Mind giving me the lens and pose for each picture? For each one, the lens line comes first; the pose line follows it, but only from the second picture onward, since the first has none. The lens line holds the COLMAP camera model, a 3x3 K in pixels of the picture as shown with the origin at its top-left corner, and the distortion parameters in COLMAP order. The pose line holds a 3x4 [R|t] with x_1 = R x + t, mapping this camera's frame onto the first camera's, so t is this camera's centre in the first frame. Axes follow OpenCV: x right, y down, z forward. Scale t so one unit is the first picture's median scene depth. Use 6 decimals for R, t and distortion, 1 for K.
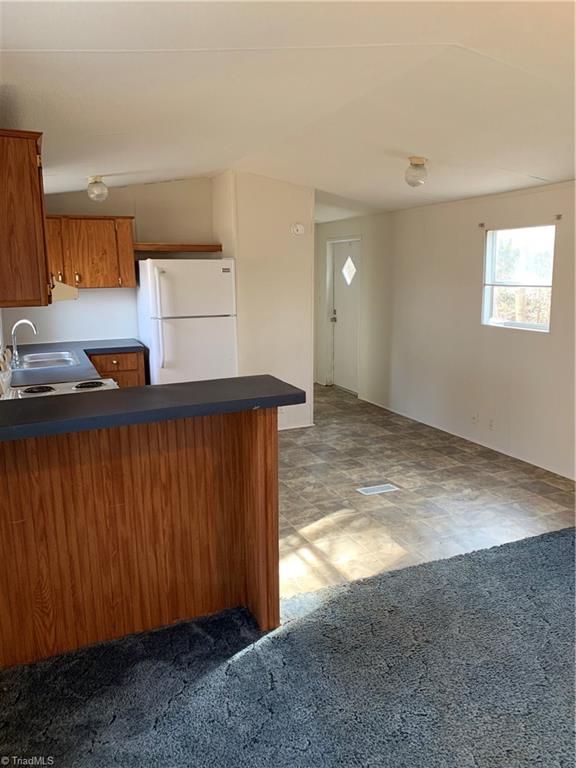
lens RADIAL K [[586.1, 0, 288.0], [0, 586.1, 384.0], [0, 0, 1]] dist [0.045624, -0.034532]
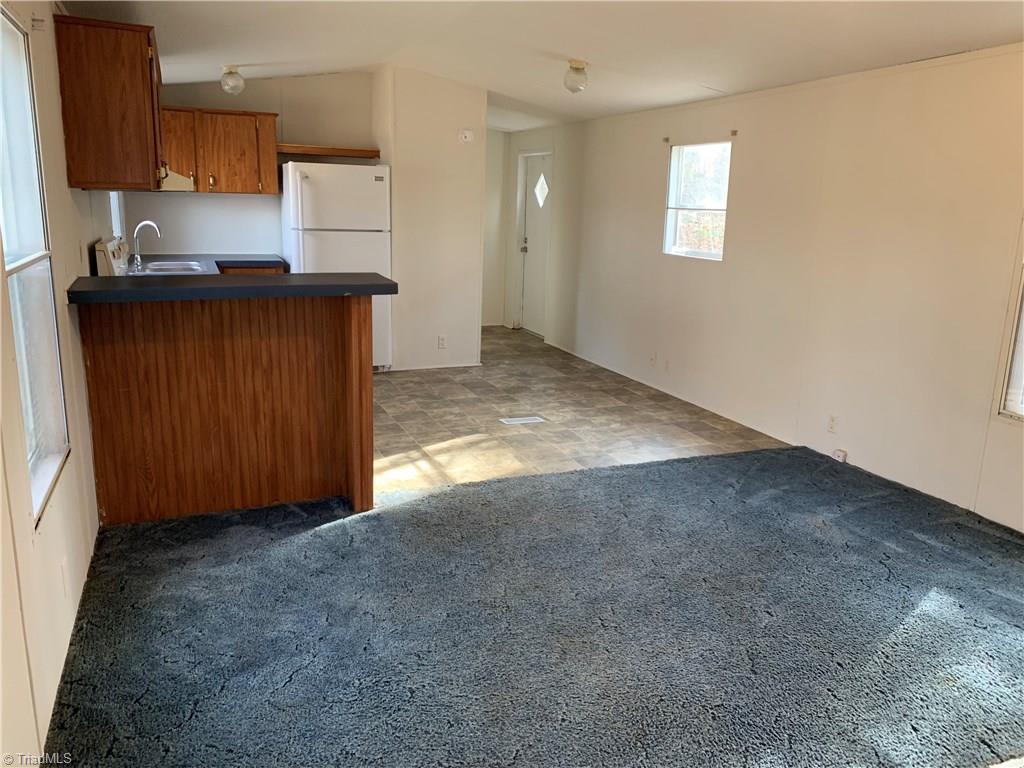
lens RADIAL K [[780.8, 0, 512.0], [0, 780.8, 384.0], [0, 0, 1]] dist [0.065843, -0.092762]
pose [[0.999004, 0.043901, -0.007990, 0.148107], [-0.043561, 0.998304, 0.038618, 0.076258], [0.009672, -0.038231, 0.999222, -0.244453]]
